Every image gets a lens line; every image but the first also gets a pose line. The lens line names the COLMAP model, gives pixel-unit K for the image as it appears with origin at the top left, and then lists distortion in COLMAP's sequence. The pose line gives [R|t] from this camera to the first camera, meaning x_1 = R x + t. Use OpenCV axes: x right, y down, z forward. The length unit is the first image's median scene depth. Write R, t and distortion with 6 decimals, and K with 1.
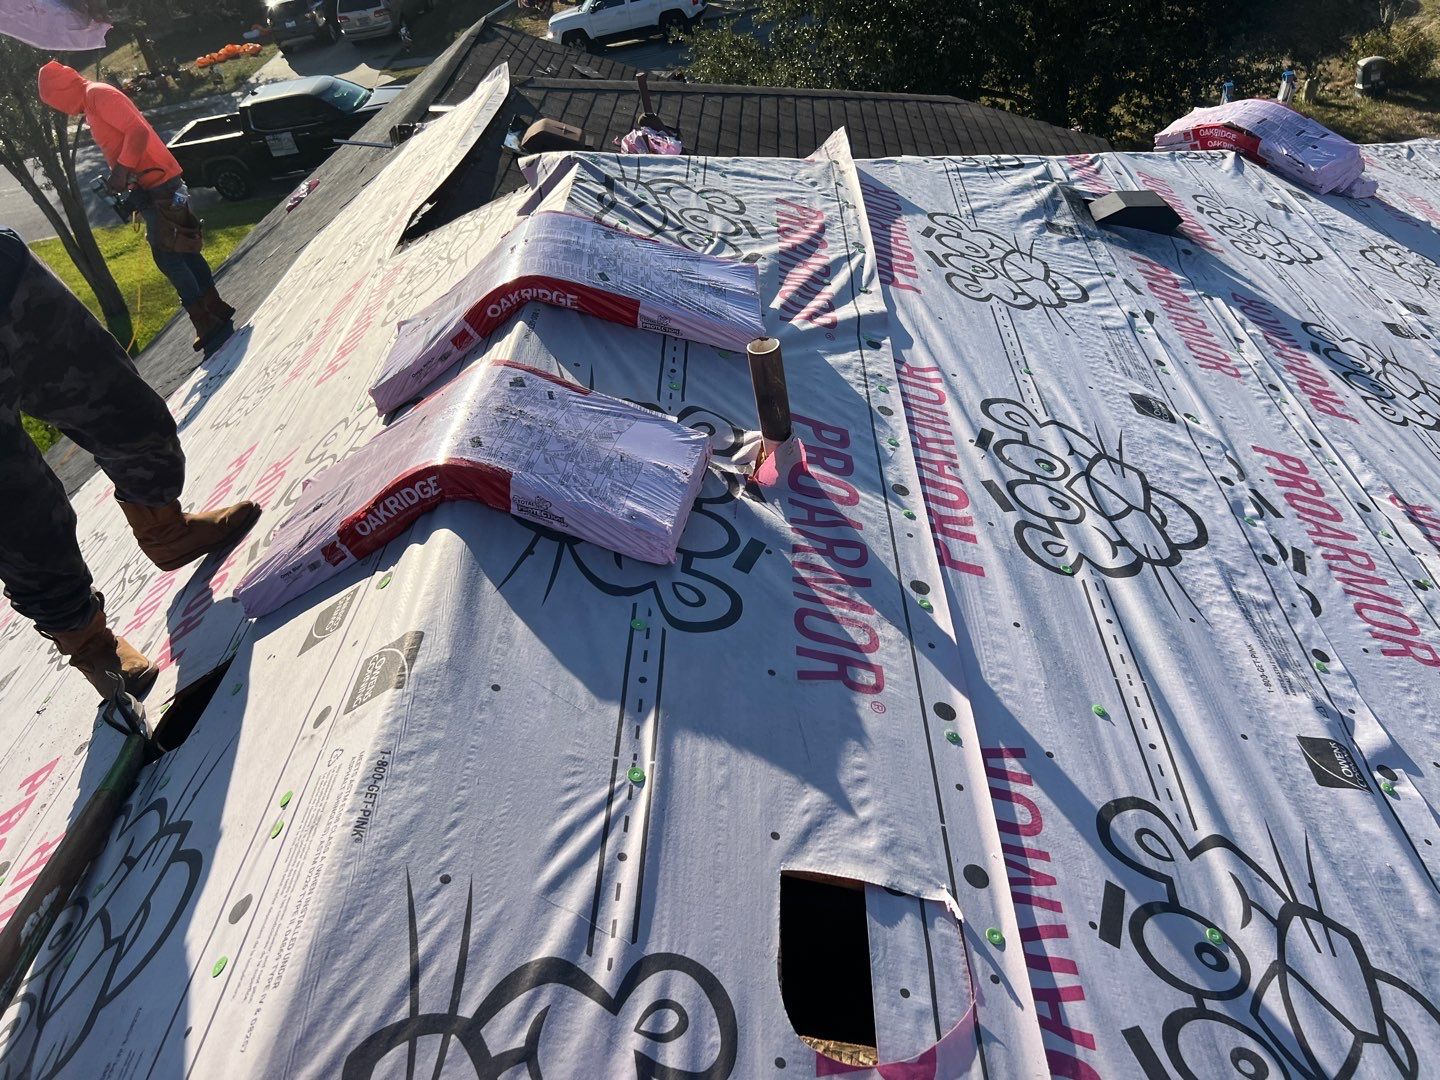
lens RADIAL K [[1082.7, 0, 728.6], [0, 1082.7, 610.3], [0, 0, 1]] dist [0.050489, -0.054674]
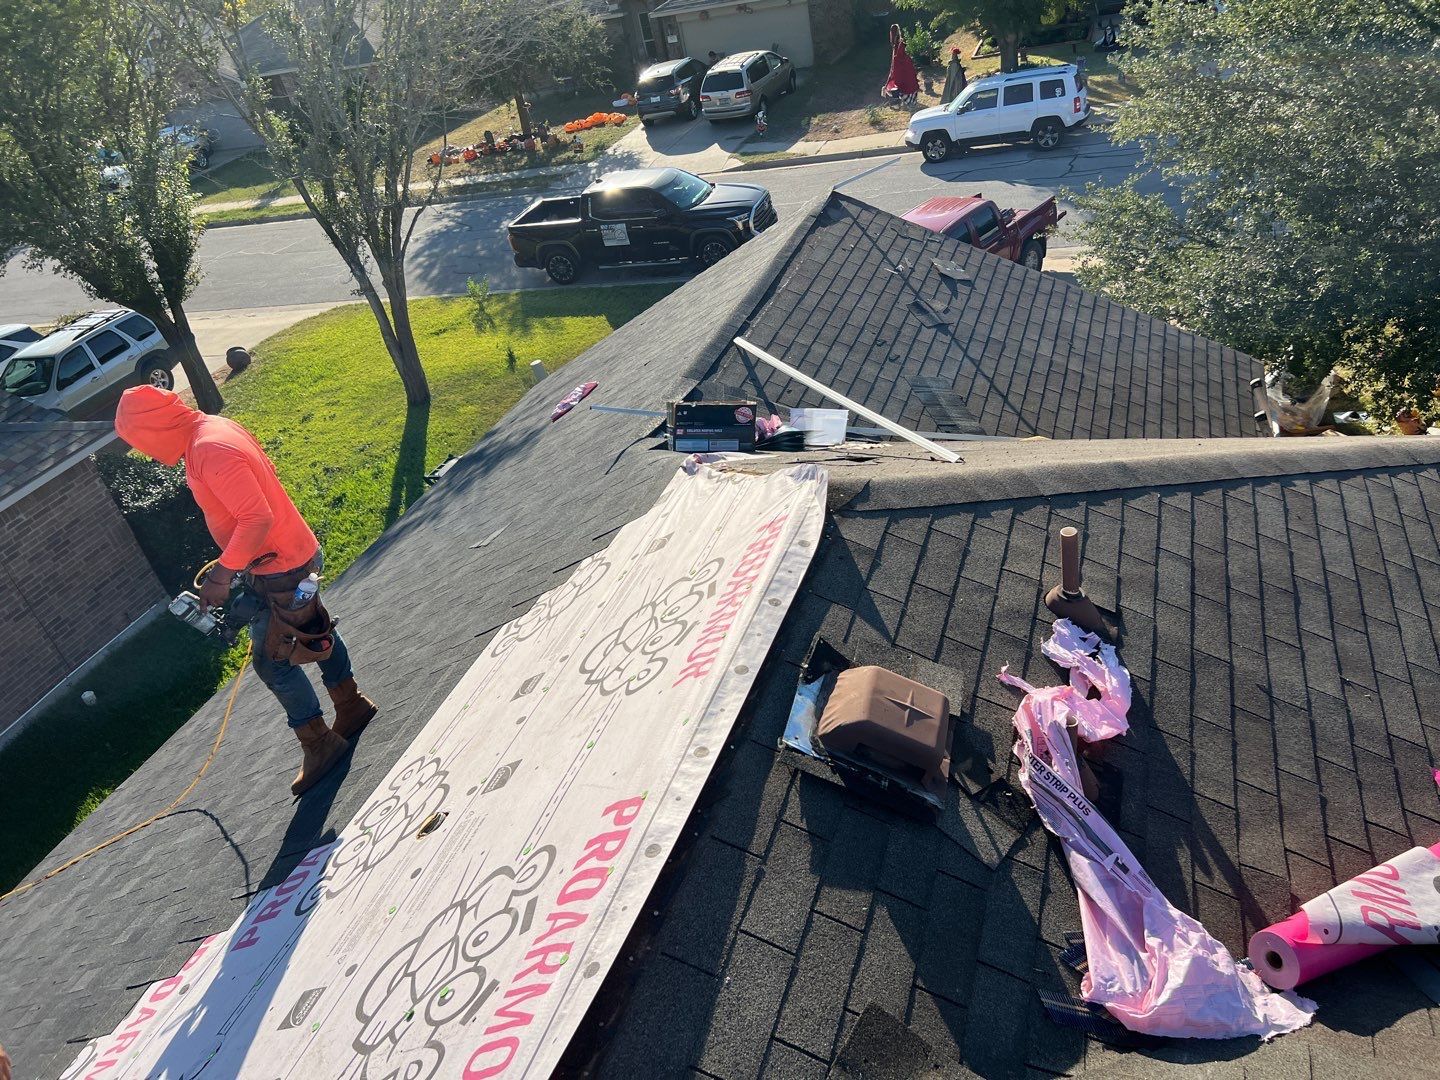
lens RADIAL K [[1082.7, 0, 736.6], [0, 1082.7, 542.5], [0, 0, 1]] dist [0.050489, -0.054674]
pose [[0.957822, 0.151659, -0.244085, -0.021703], [-0.172027, 0.982992, -0.064291, -0.087719], [0.230183, 0.103568, 0.967620, 0.092312]]
